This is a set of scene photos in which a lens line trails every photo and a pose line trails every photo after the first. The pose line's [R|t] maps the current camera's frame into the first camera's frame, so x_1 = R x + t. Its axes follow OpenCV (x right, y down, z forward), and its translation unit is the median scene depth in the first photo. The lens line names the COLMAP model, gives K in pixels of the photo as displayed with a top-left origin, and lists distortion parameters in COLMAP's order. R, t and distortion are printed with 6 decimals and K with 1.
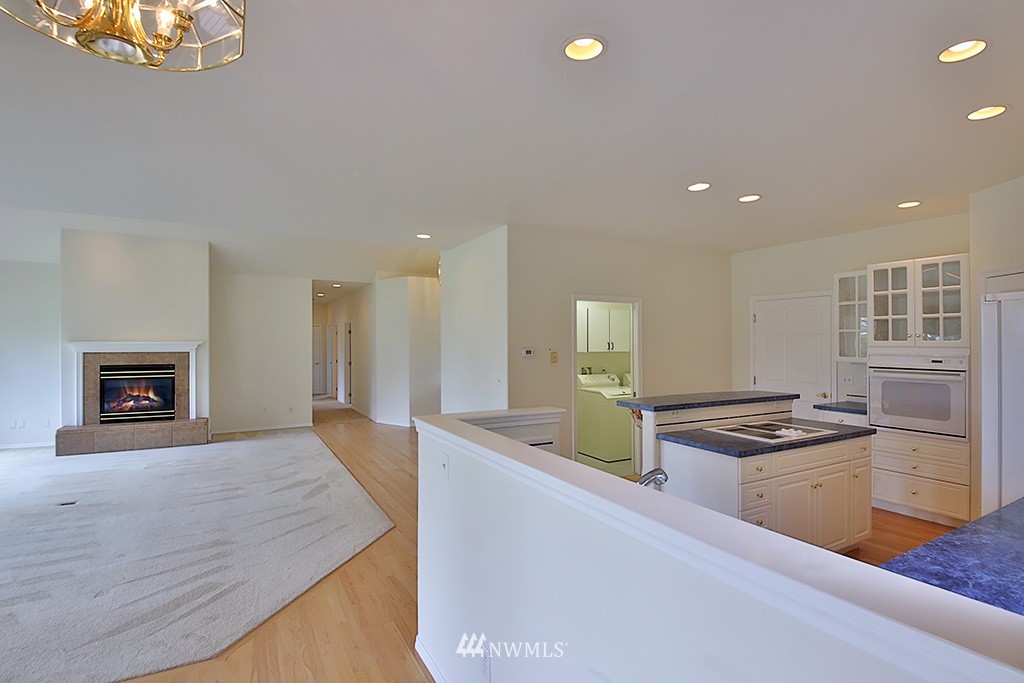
lens RADIAL K [[490.4, 0, 492.7], [0, 490.4, 340.7], [0, 0, 1]] dist [-0.026256, -0.000254]
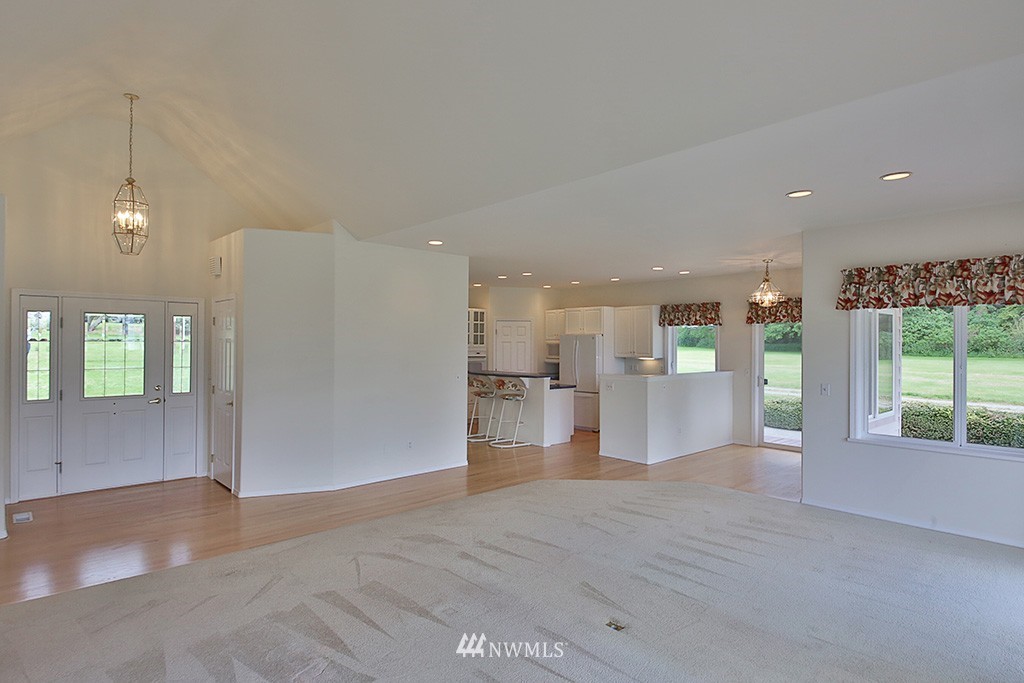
lens RADIAL K [[559.2, 0, 512.0], [0, 559.2, 341.5], [0, 0, 1]] dist [0.004692, -0.000297]
pose [[-0.253468, 0.013176, 0.967254, -1.664733], [-0.010275, 0.999814, -0.016312, 0.028172], [-0.967289, -0.014073, -0.253285, 1.447194]]
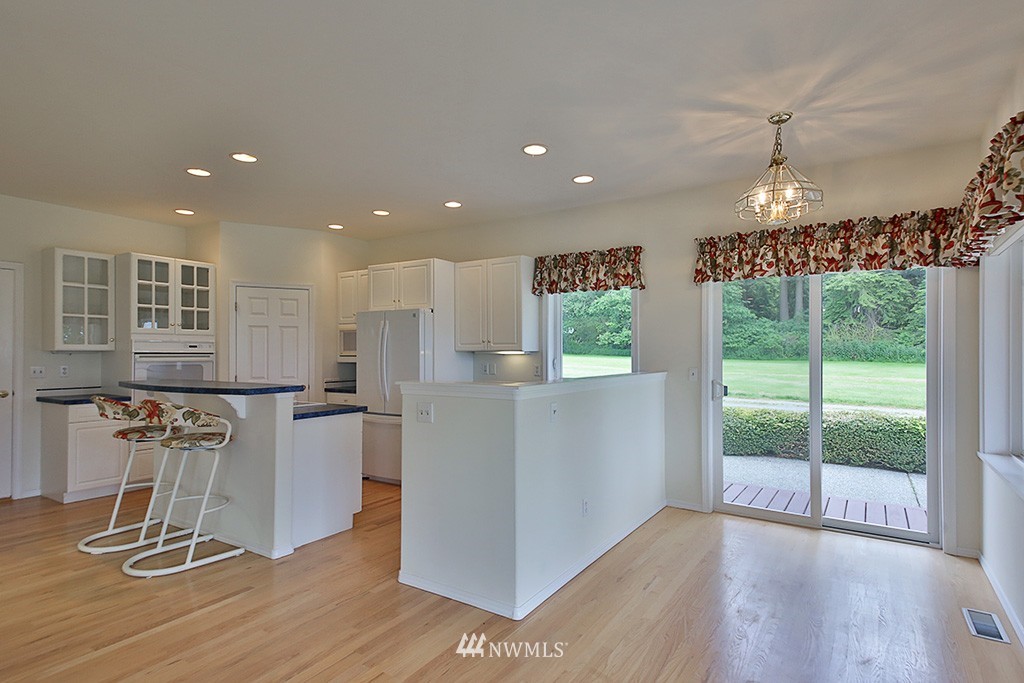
lens RADIAL K [[544.2, 0, 512.0], [0, 544.2, 341.5], [0, 0, 1]] dist [0.029730, -0.002080]
pose [[-0.481738, 0.027730, 0.875876, -0.671867], [-0.003301, 0.999435, -0.033458, 0.071835], [-0.876309, -0.019009, -0.481374, 0.925109]]
